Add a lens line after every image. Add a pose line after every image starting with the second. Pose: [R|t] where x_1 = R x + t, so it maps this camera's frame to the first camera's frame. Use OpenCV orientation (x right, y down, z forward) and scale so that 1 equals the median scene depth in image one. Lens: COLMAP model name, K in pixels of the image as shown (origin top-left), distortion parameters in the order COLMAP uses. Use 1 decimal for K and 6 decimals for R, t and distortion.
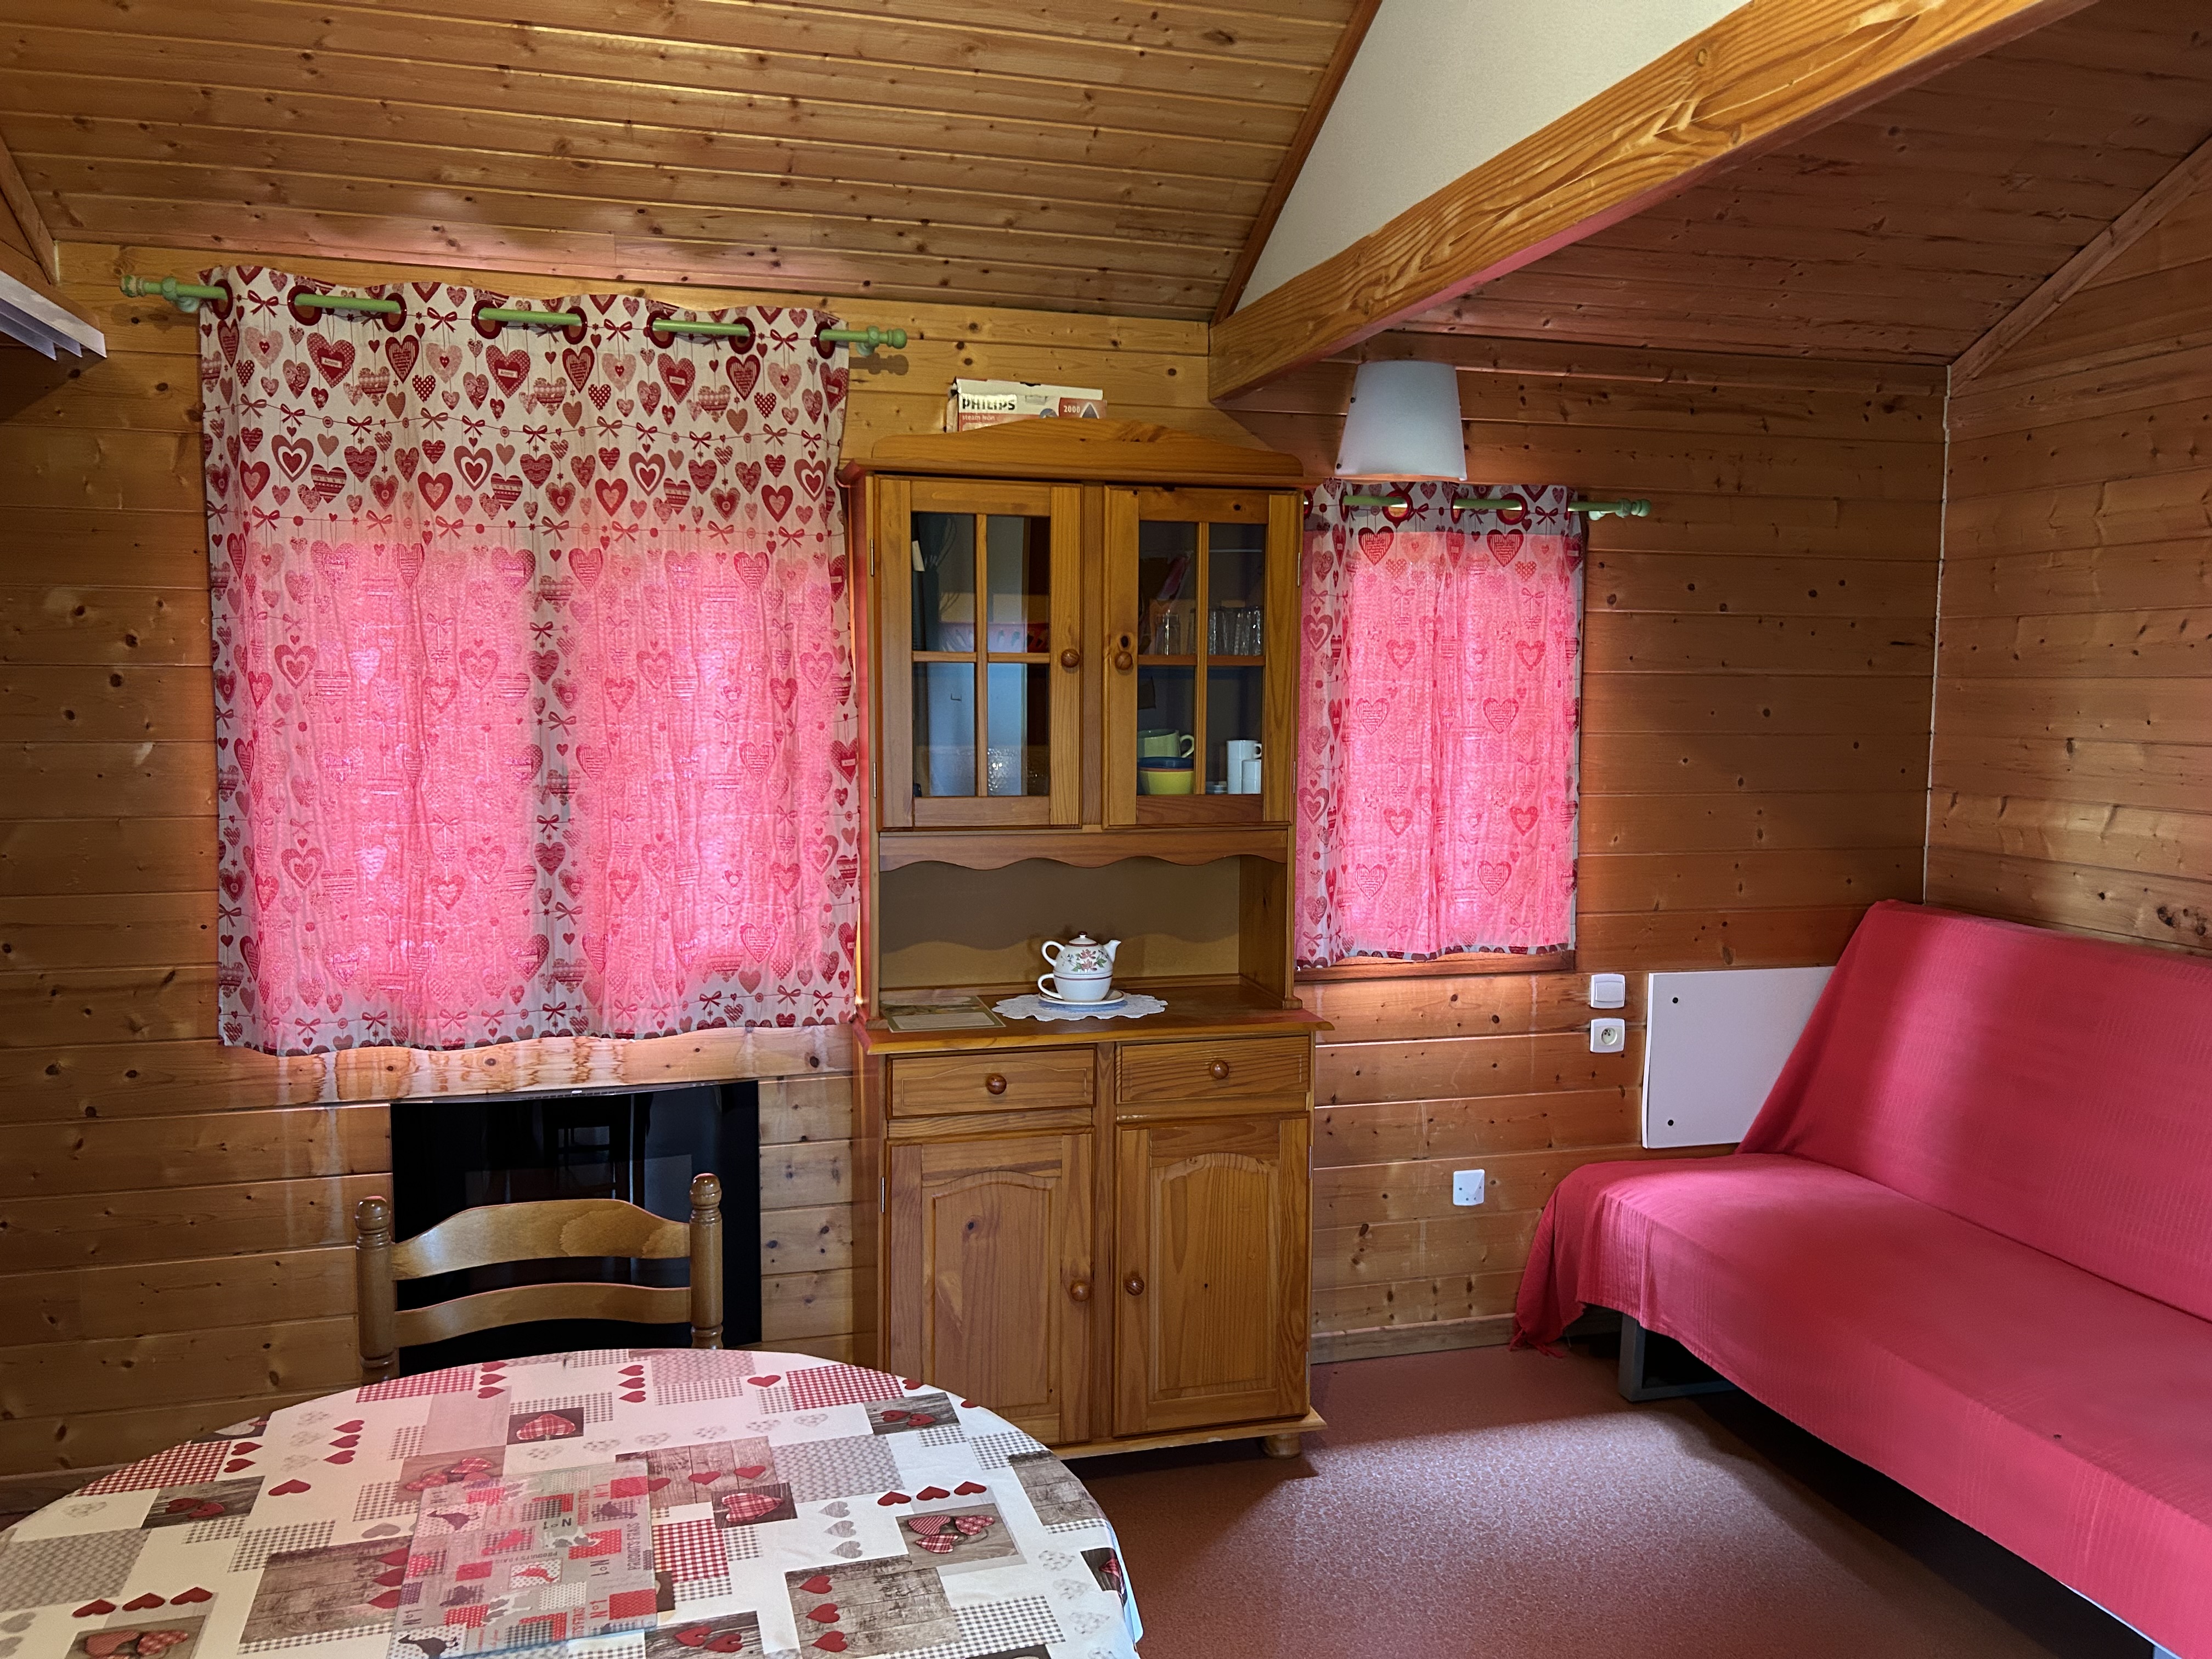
lens RADIAL K [[1672.1, 0, 1093.6], [0, 1672.1, 836.9], [0, 0, 1]] dist [0.060506, -0.047787]
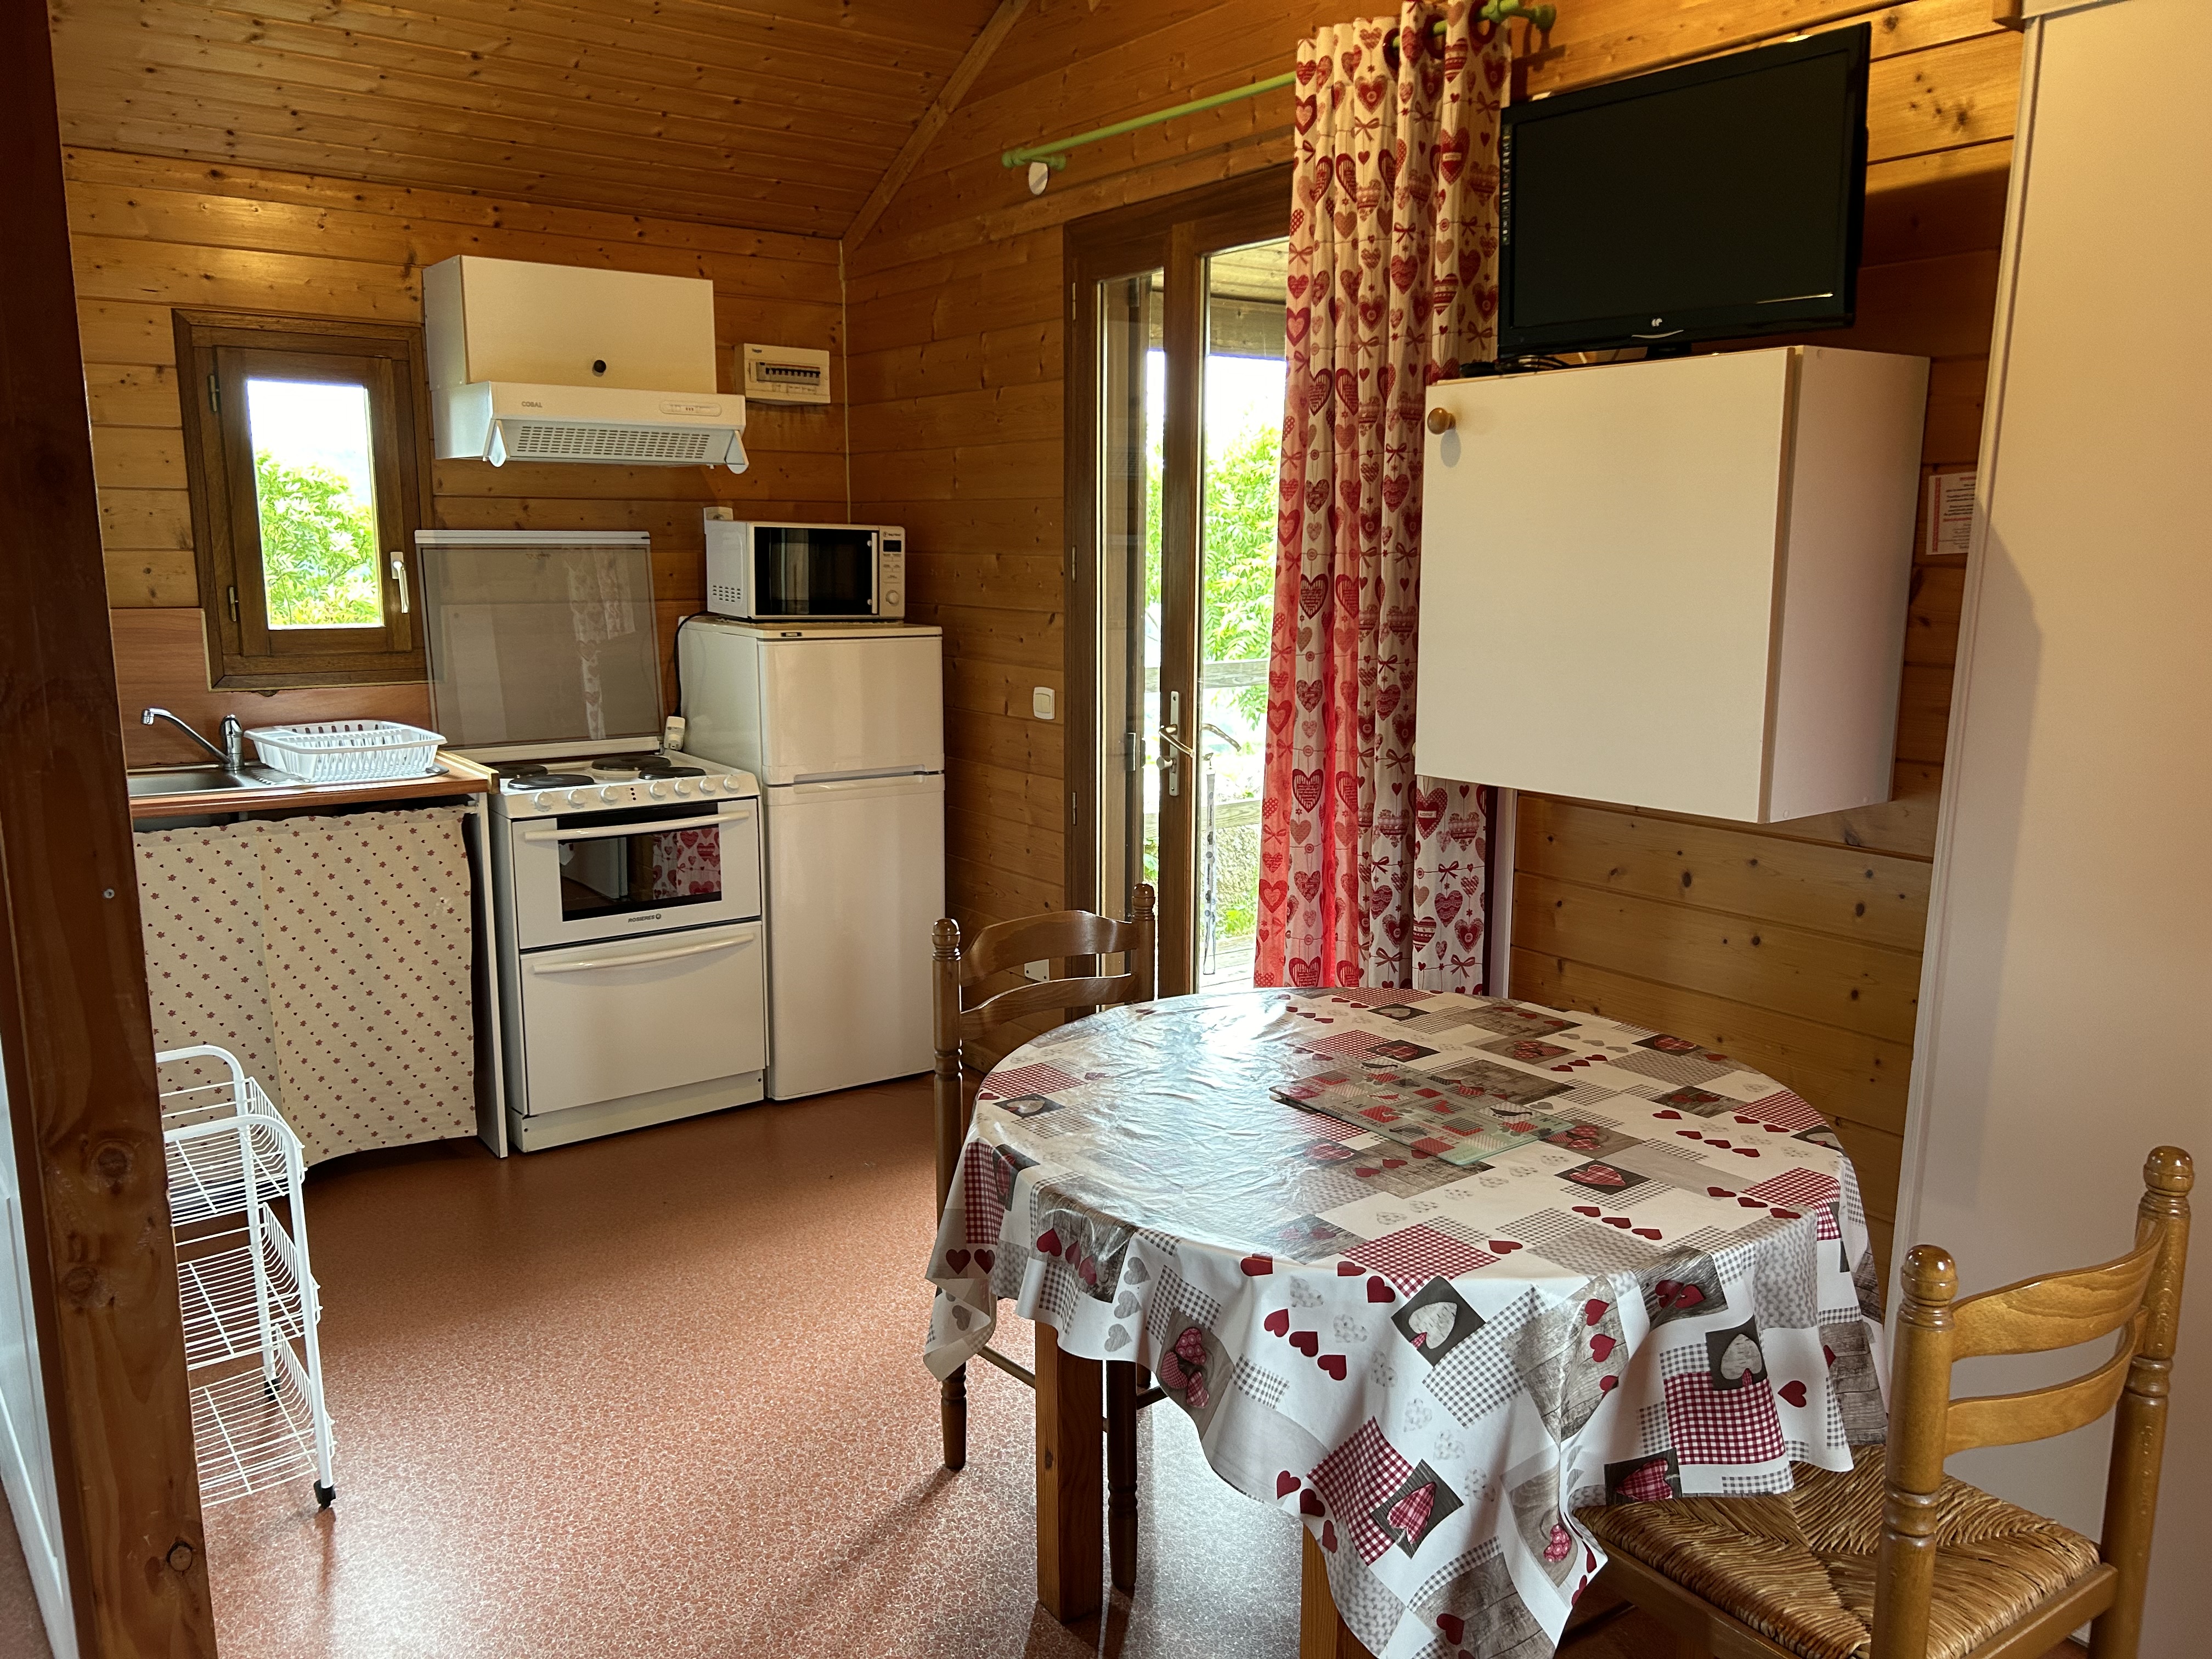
lens RADIAL K [[1672.1, 0, 1093.6], [0, 1672.1, 836.9], [0, 0, 1]] dist [0.060506, -0.047787]
pose [[-0.934403, 0.054093, -0.352088, 0.349021], [-0.039965, 0.966243, 0.254513, -0.113331], [0.353970, 0.251889, -0.900698, 1.919804]]
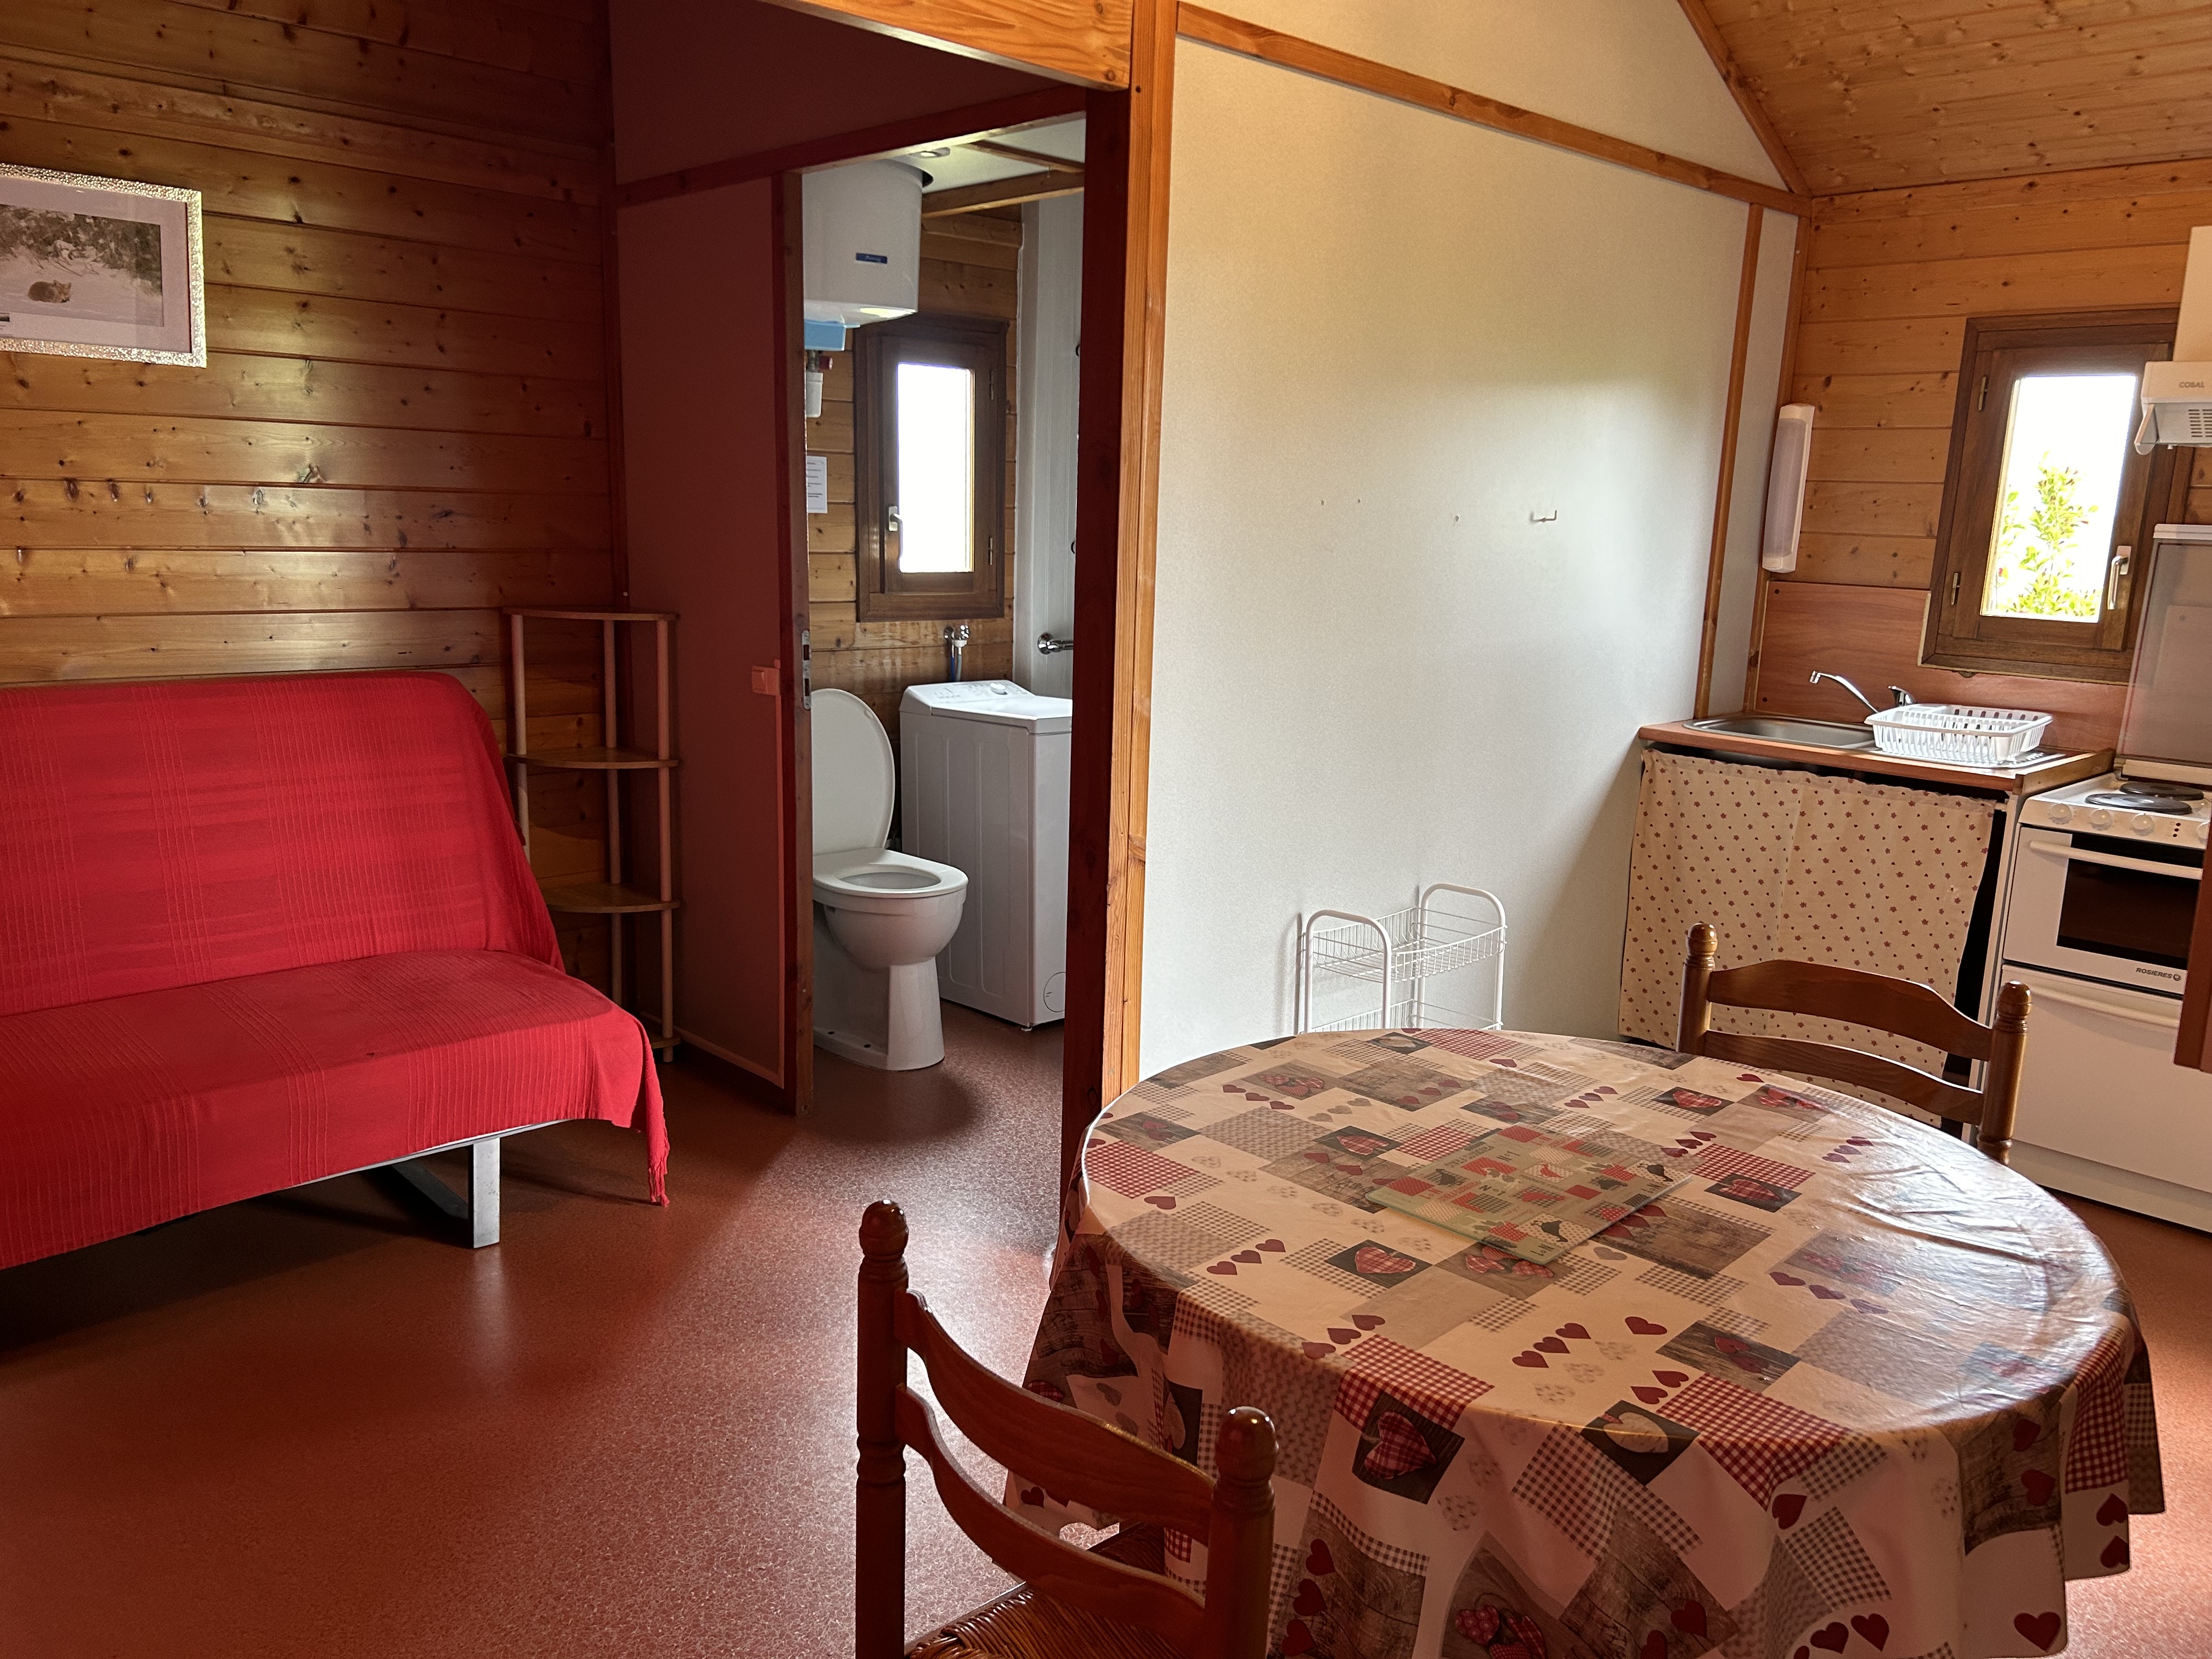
lens RADIAL K [[1672.1, 0, 1093.6], [0, 1672.1, 836.9], [0, 0, 1]] dist [0.060506, -0.047787]
pose [[-0.479579, -0.199429, 0.854536, -1.058759], [0.044517, 0.967048, 0.250670, -0.114263], [-0.876369, 0.158258, -0.454899, 1.637030]]
